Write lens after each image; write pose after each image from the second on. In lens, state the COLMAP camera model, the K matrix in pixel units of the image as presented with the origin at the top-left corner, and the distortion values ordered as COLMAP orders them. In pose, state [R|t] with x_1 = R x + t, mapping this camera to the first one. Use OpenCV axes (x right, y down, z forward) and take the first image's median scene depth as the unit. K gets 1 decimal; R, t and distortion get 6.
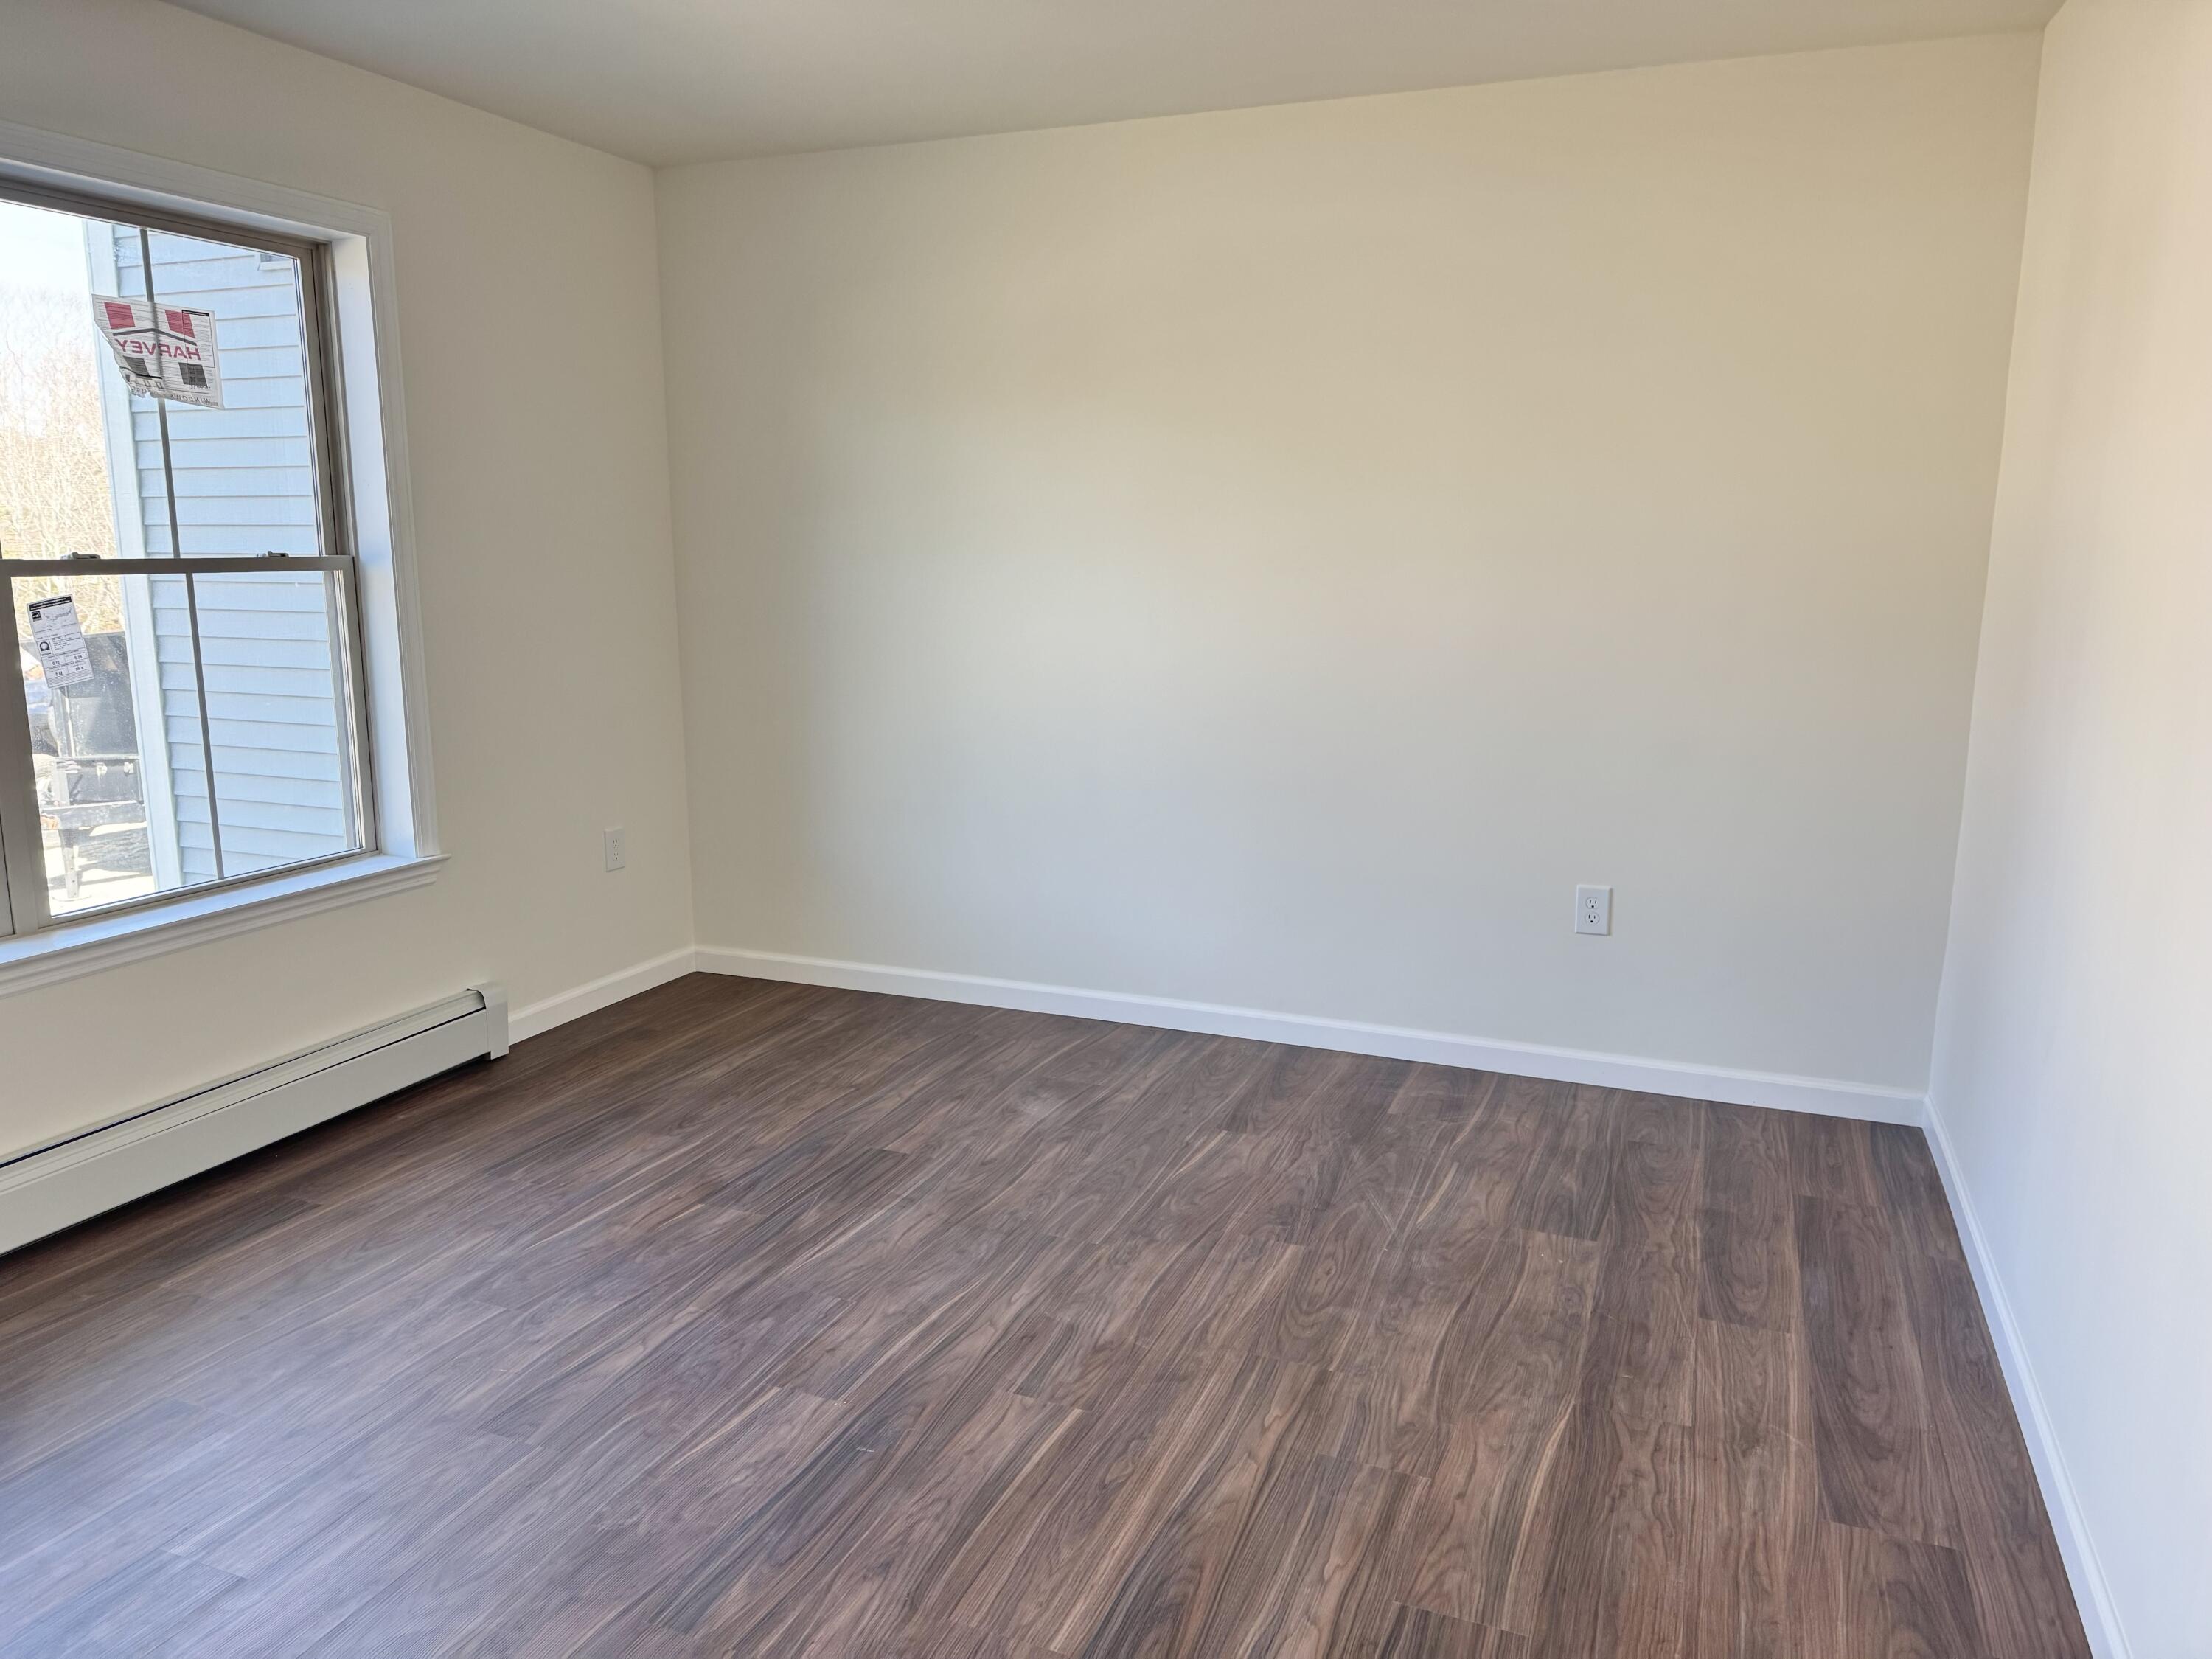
lens RADIAL K [[1556.2, 0, 1097.0], [0, 1556.2, 828.7], [0, 0, 1]] dist [0.064181, -0.072750]
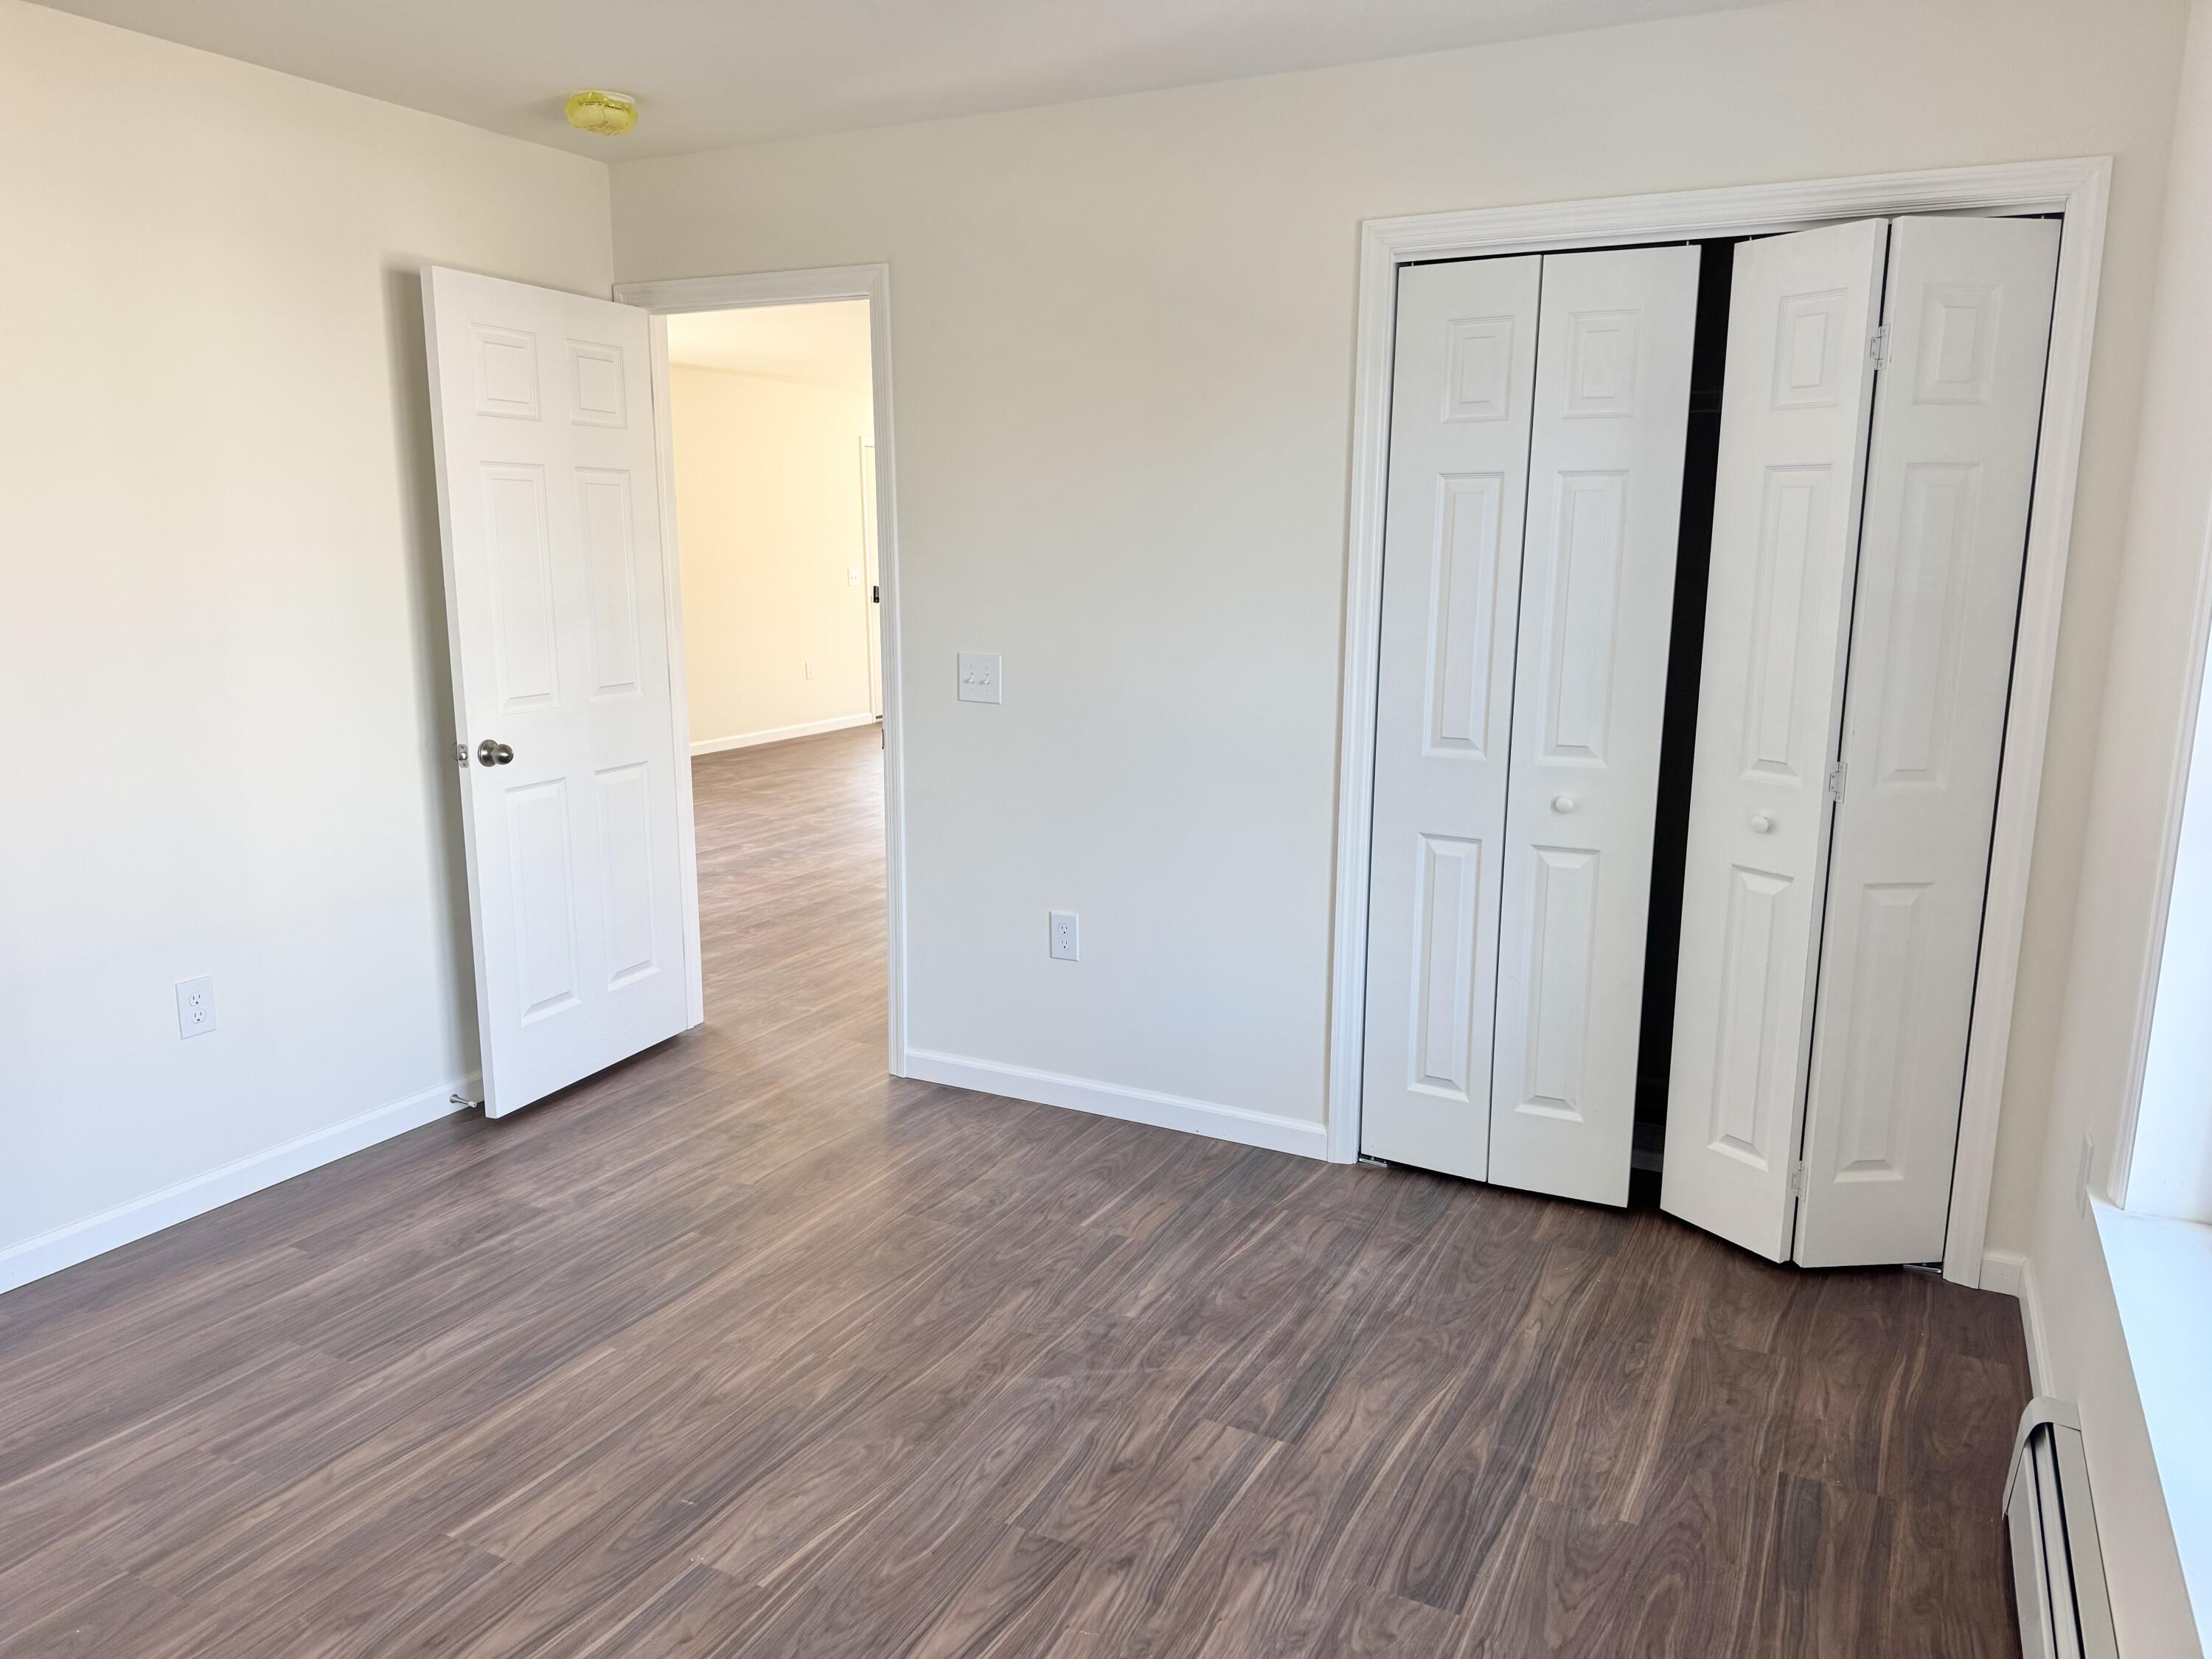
lens RADIAL K [[1556.2, 0, 1097.0], [0, 1556.2, 828.7], [0, 0, 1]] dist [0.064181, -0.072750]
pose [[-0.995364, -0.021379, 0.093774, -0.454027], [0.014865, 0.929072, 0.369601, -0.345324], [-0.095025, 0.369282, -0.924447, 1.609692]]
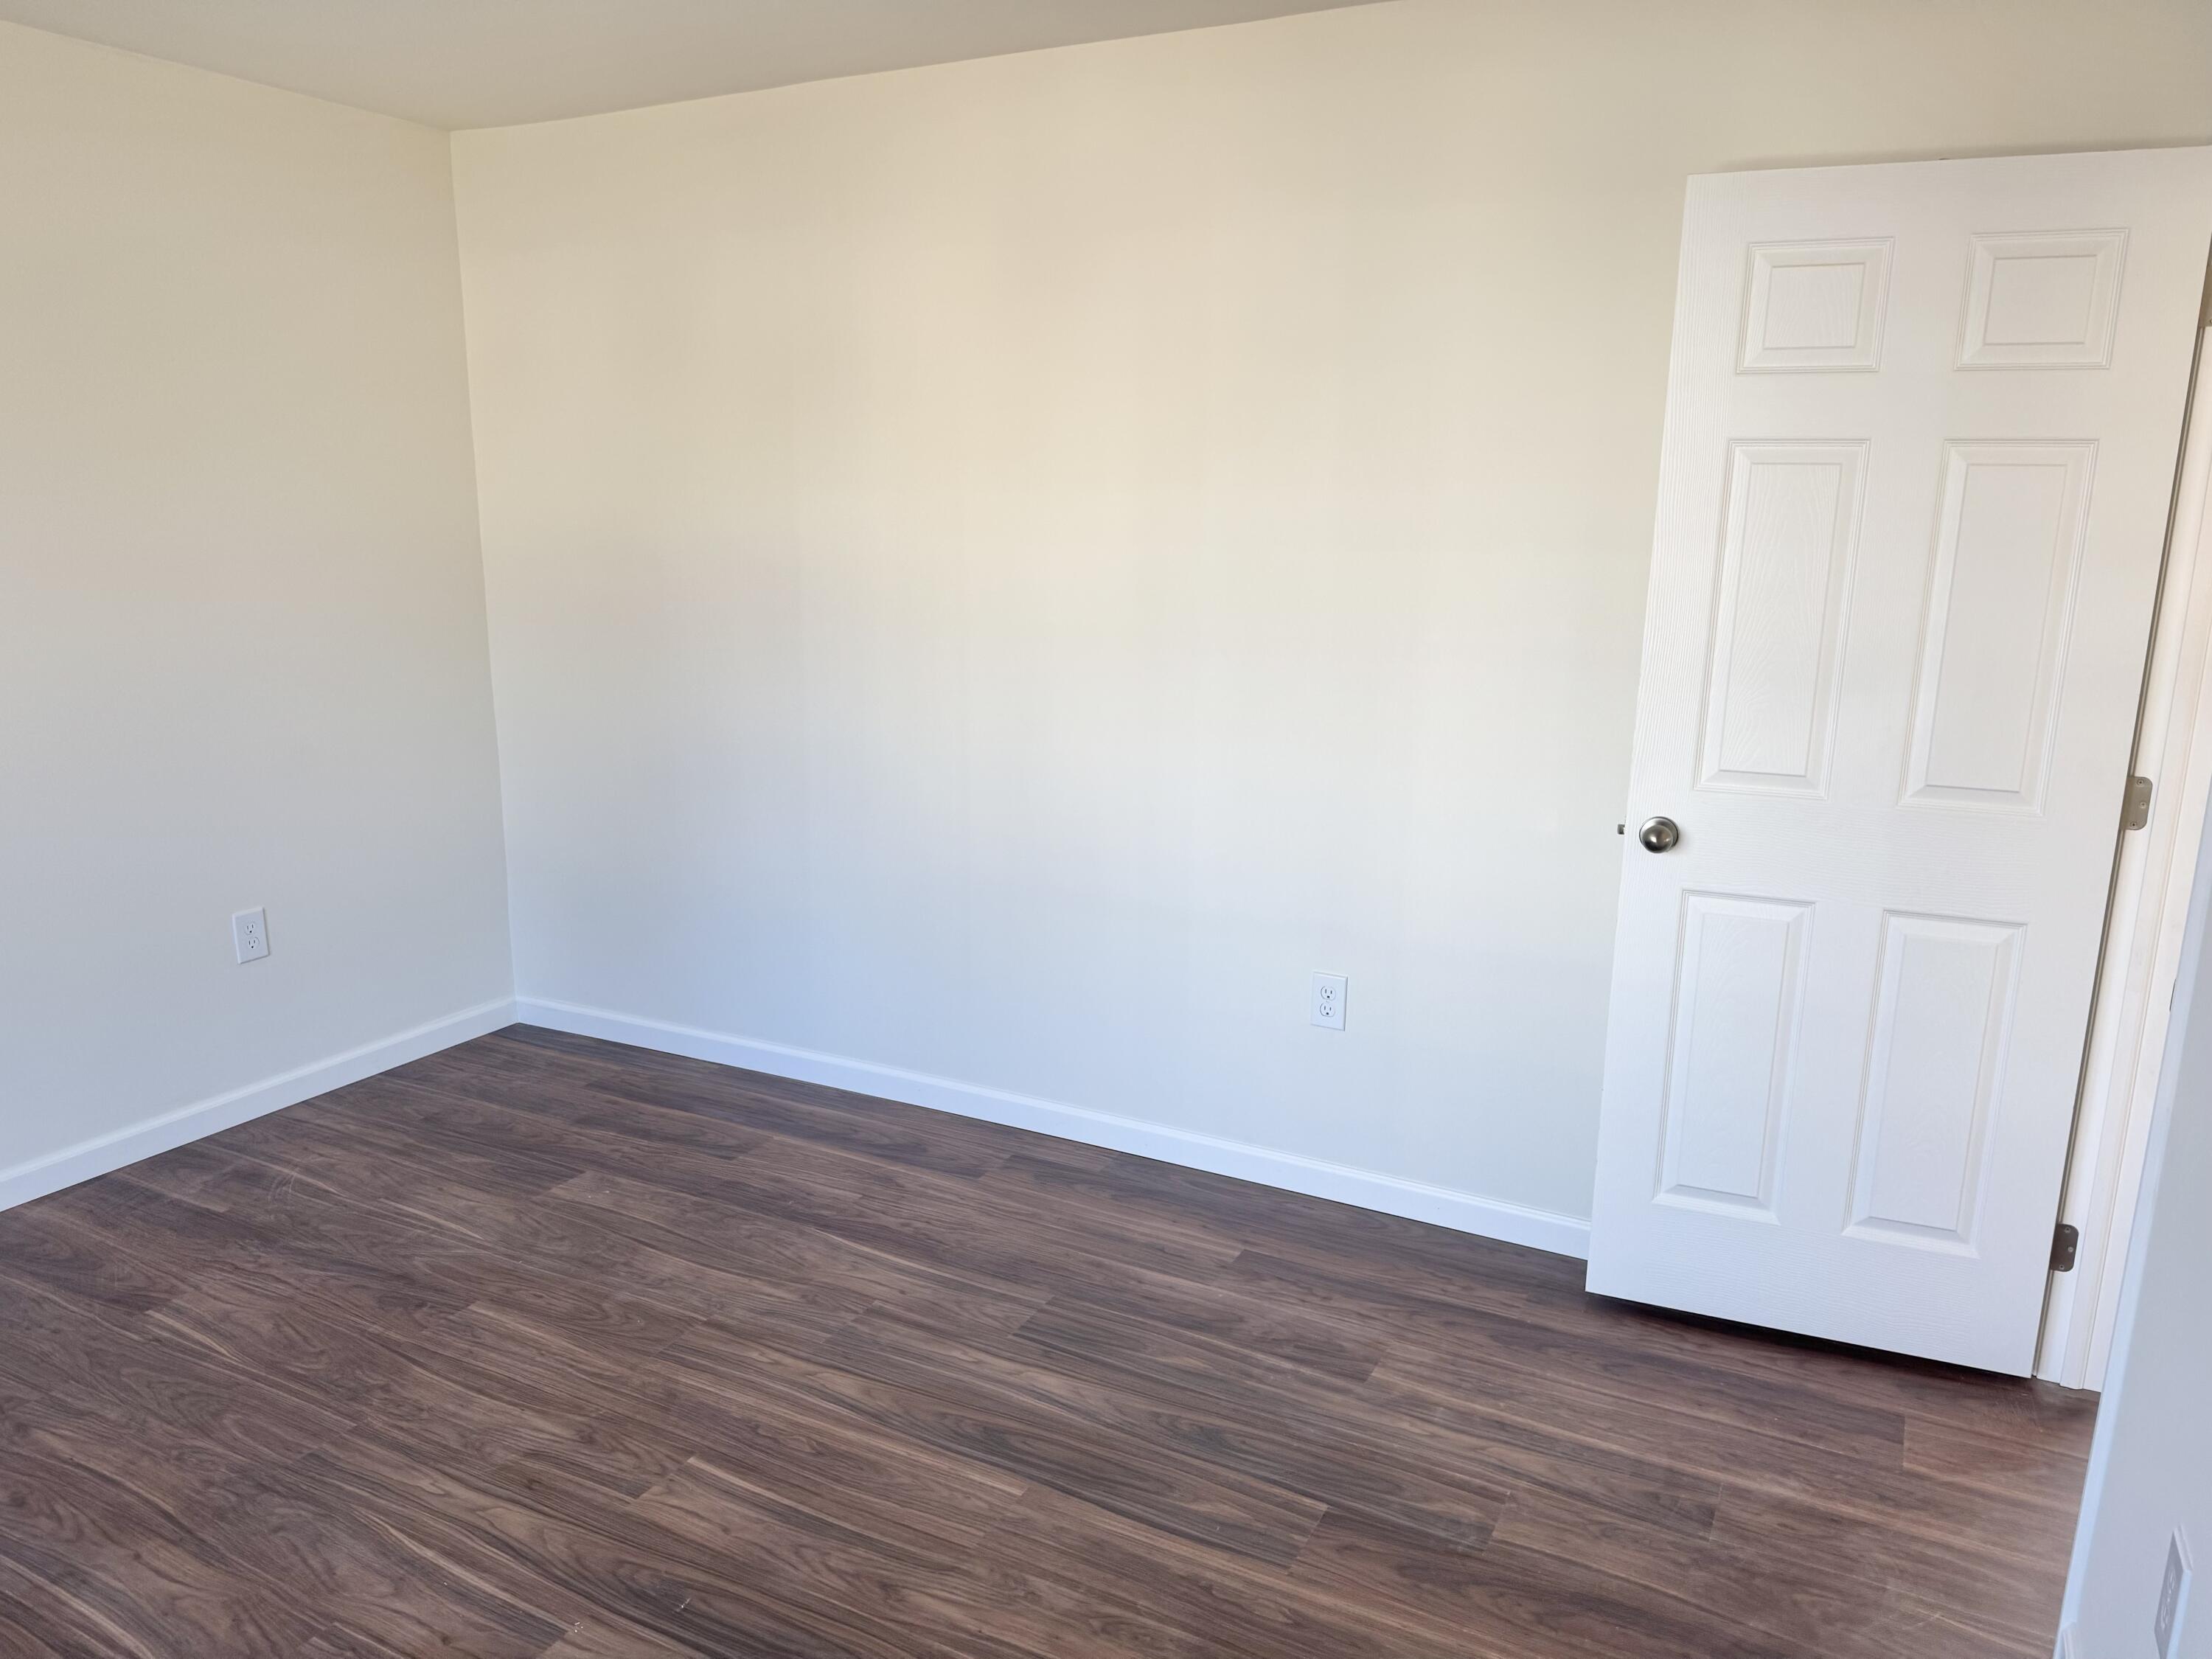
lens RADIAL K [[1556.2, 0, 1097.0], [0, 1556.2, 828.7], [0, 0, 1]] dist [0.064181, -0.072750]
pose [[0.100571, -0.214088, 0.971623, -0.845926], [0.176394, 0.964941, 0.194357, -0.163910], [-0.979168, 0.151842, 0.134809, 0.526079]]
